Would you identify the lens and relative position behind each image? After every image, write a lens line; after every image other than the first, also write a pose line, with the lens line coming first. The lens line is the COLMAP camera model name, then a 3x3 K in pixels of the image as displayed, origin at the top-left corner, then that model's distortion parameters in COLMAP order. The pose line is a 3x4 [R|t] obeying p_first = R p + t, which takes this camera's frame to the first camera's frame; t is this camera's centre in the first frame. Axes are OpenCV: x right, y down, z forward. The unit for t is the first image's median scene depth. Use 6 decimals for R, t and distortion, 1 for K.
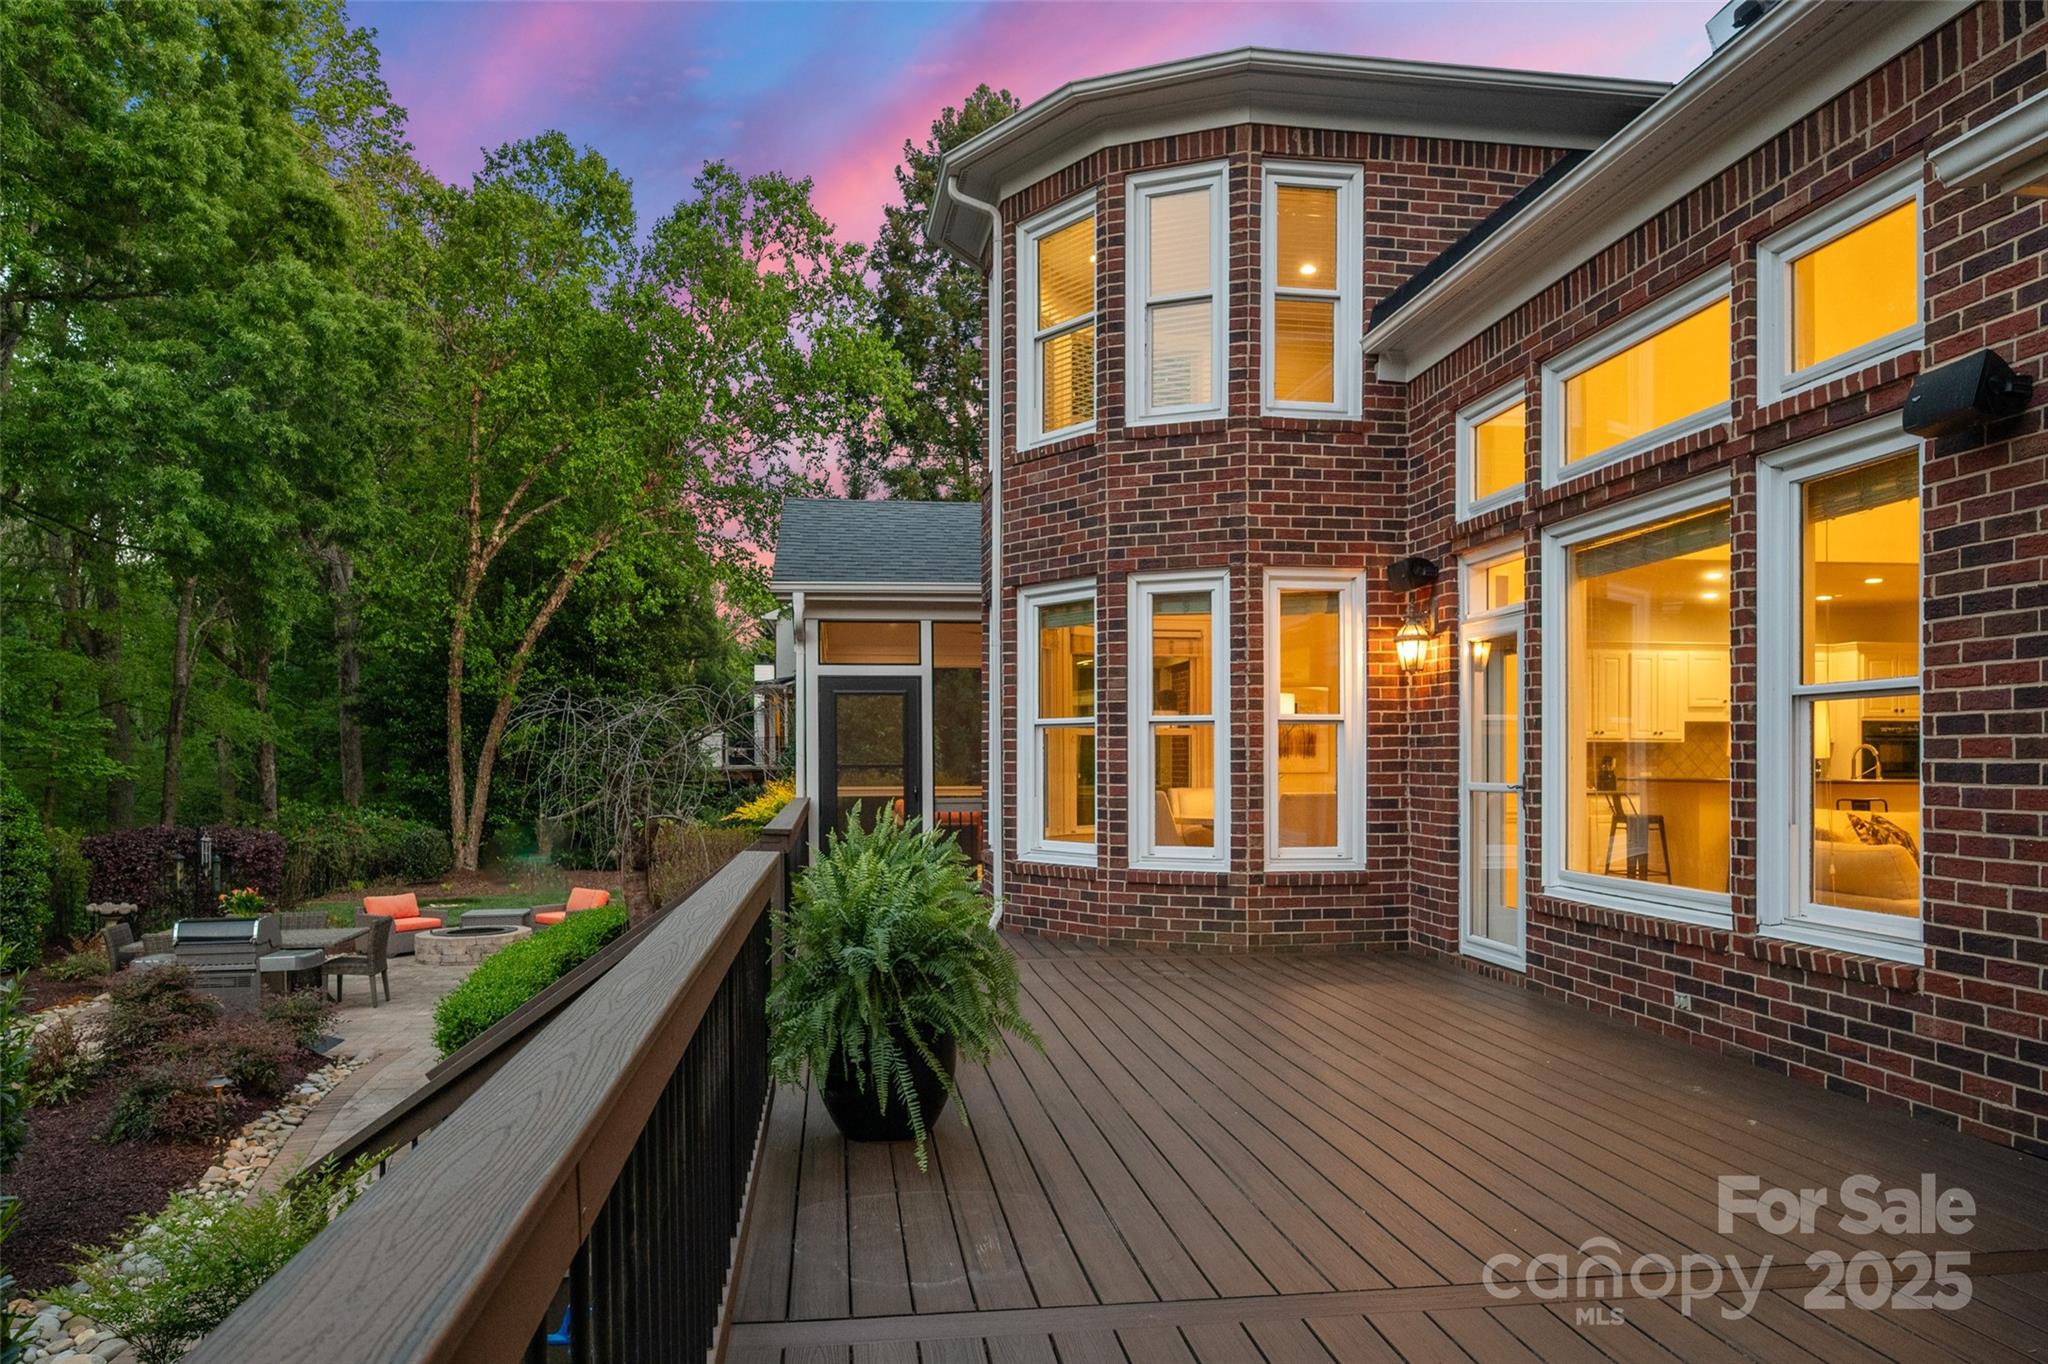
lens RADIAL K [[1283.8, 0, 1024.0], [0, 1283.8, 682.0], [0, 0, 1]] dist [-0.002914, 0.001618]
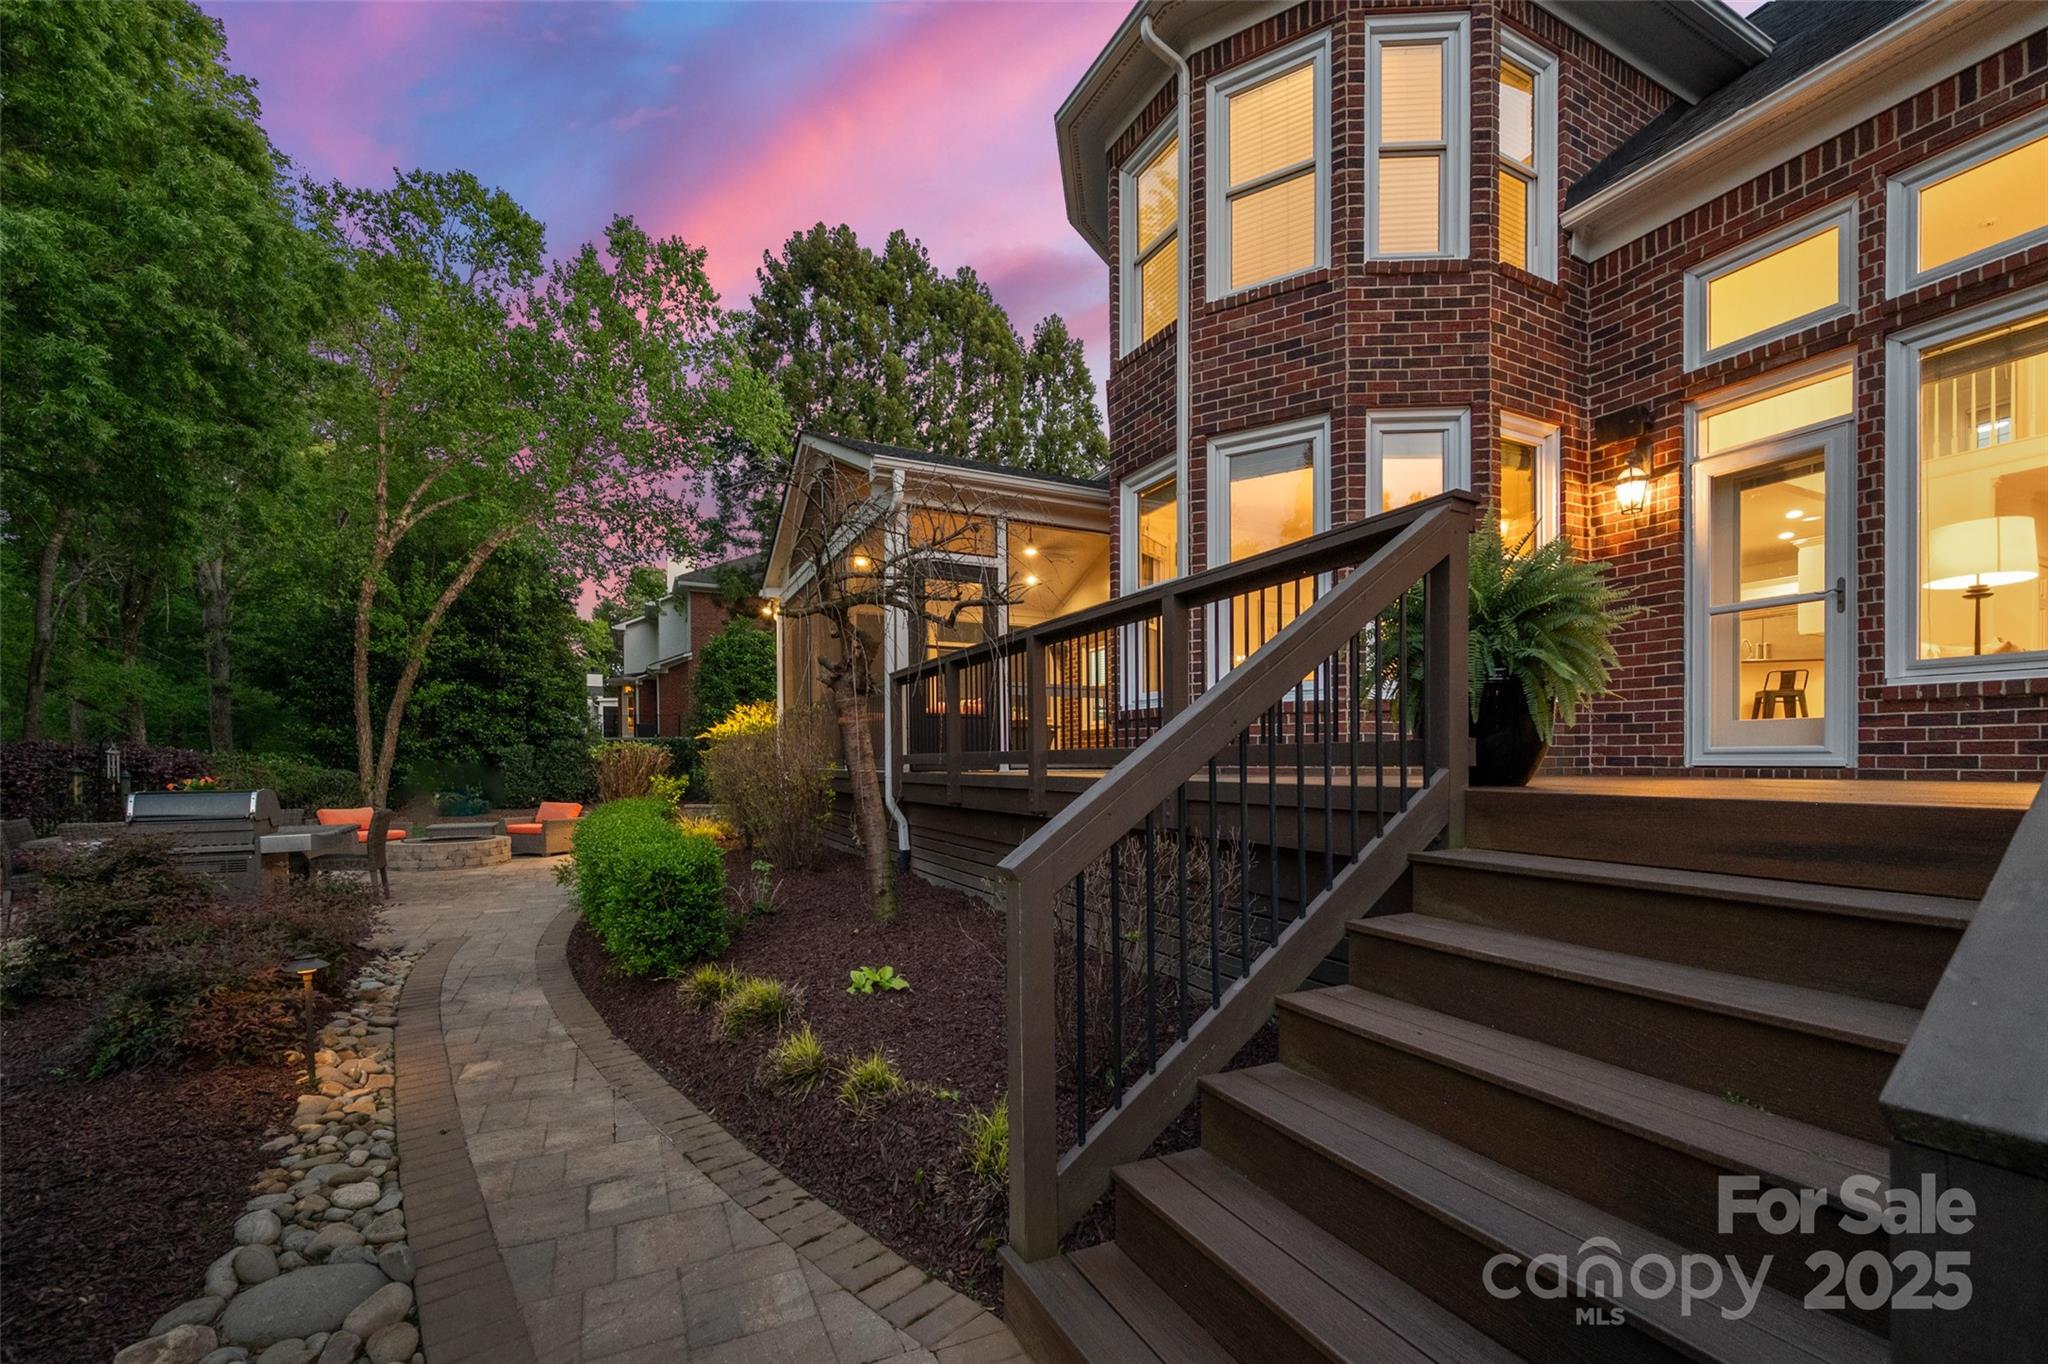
lens RADIAL K [[836.9, 0, 1023.4], [0, 836.9, 726.1], [0, 0, 1]] dist [0.000496, -0.000370]
pose [[0.955555, 0.013651, 0.294498, -0.342348], [-0.020546, 0.999582, 0.020329, 0.146704], [-0.294097, -0.025476, 0.955436, 0.412838]]
